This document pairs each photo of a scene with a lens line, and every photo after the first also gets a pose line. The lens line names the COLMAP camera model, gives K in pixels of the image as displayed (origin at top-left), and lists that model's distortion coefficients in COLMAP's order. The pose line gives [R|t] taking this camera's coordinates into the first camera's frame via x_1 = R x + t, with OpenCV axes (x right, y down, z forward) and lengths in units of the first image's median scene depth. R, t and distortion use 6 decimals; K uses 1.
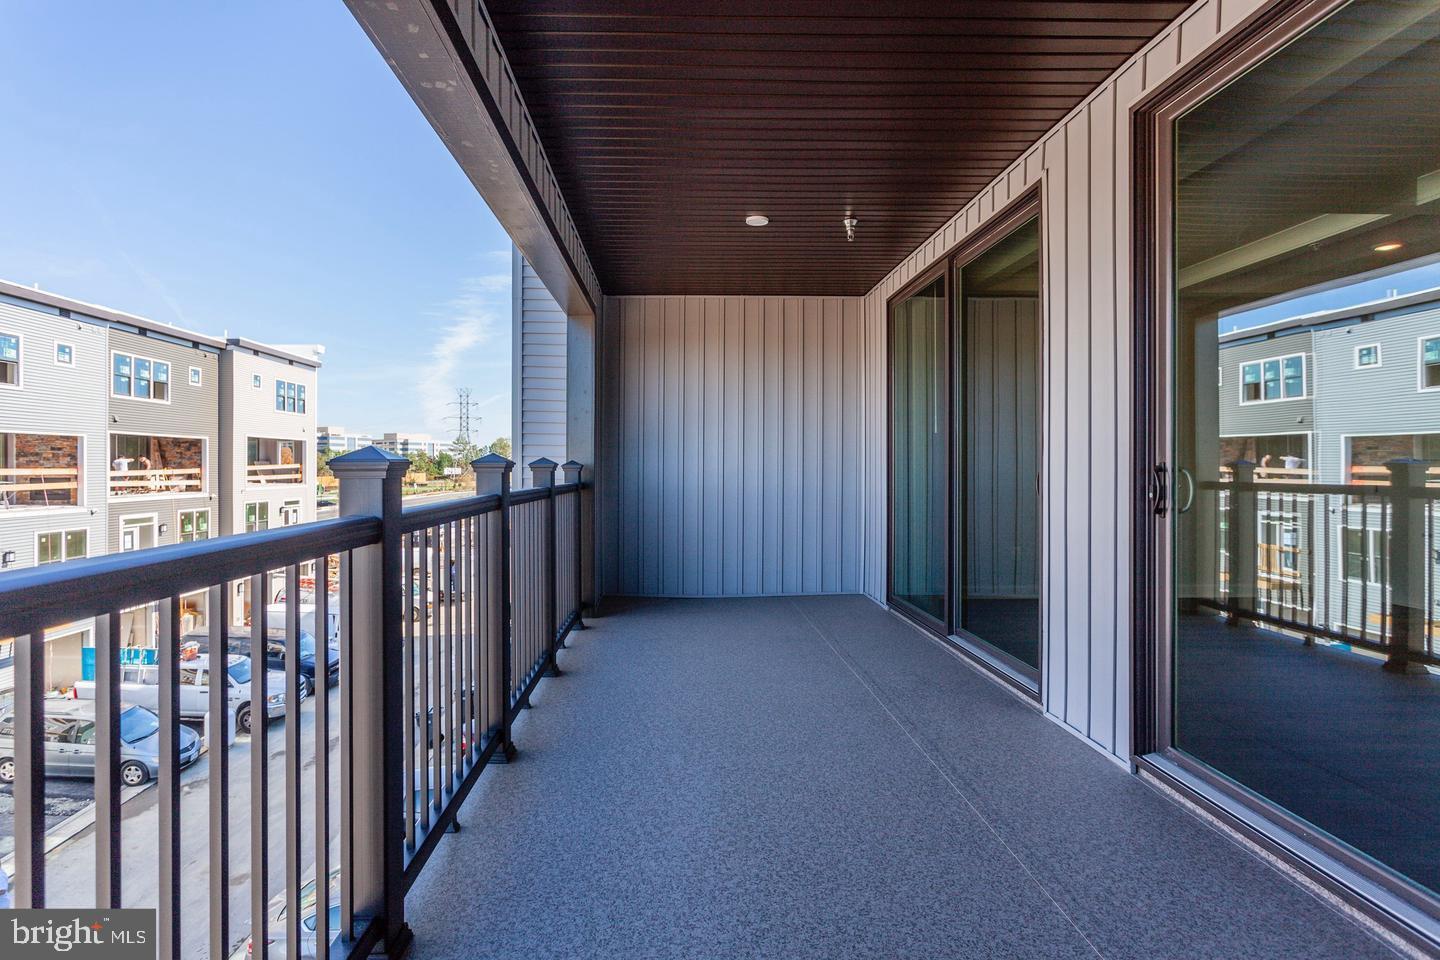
lens RADIAL K [[749.6, 0, 718.4], [0, 749.6, 470.5], [0, 0, 1]] dist [-0.029361, 0.005501]
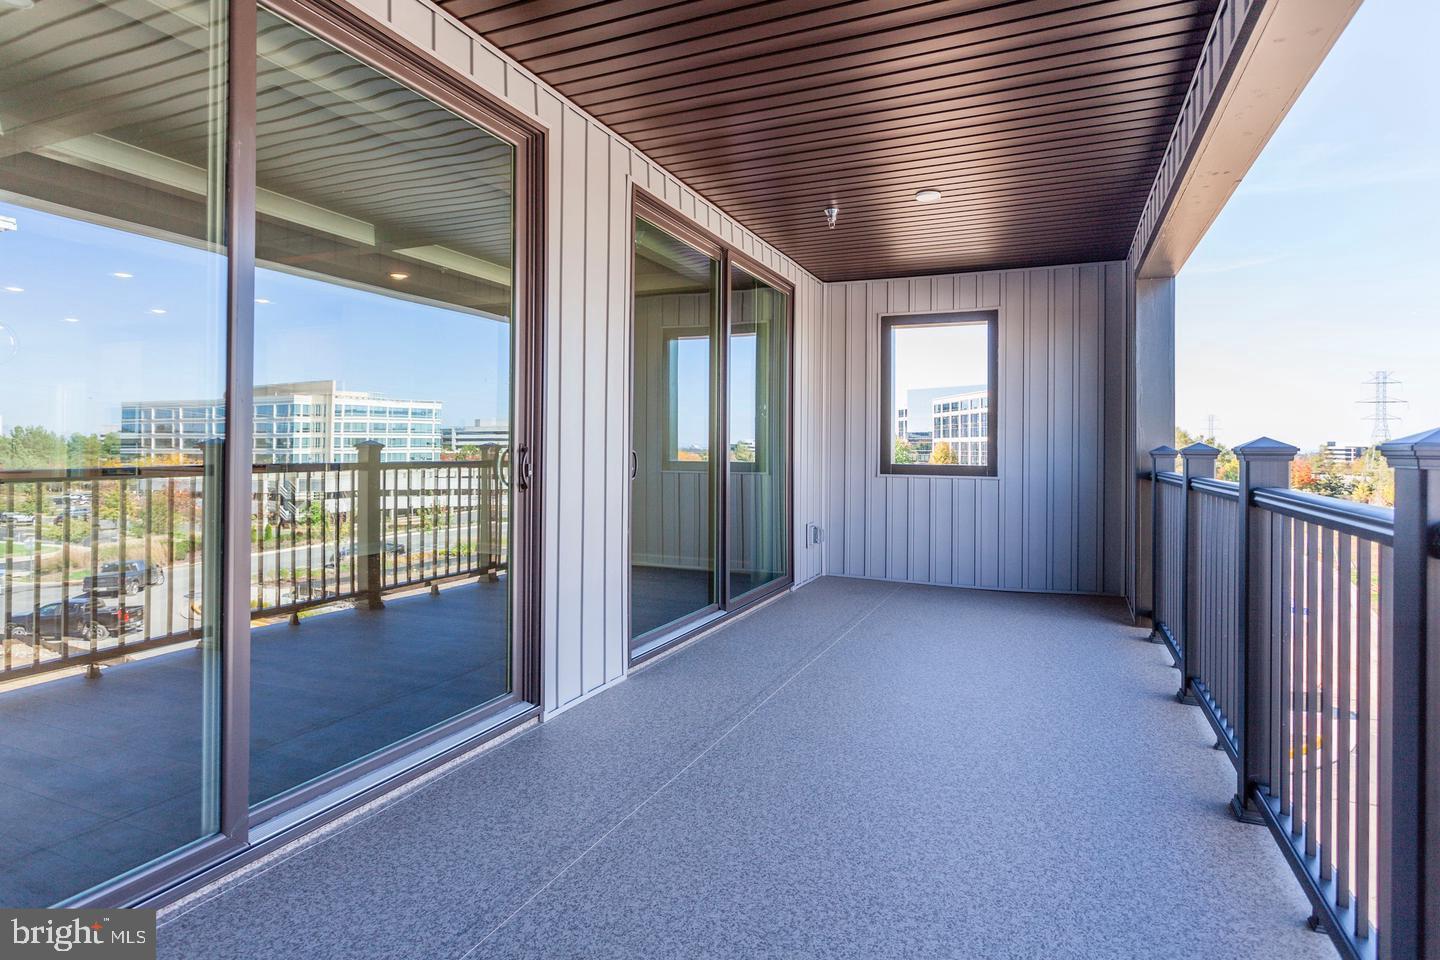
lens RADIAL K [[749.6, 0, 720.2], [0, 749.6, 482.7], [0, 0, 1]] dist [-0.029361, 0.005501]
pose [[-0.886083, -0.017689, 0.463190, -0.149702], [0.004172, 0.998927, 0.046130, 0.014071], [-0.463509, 0.042808, -0.885058, 1.825698]]
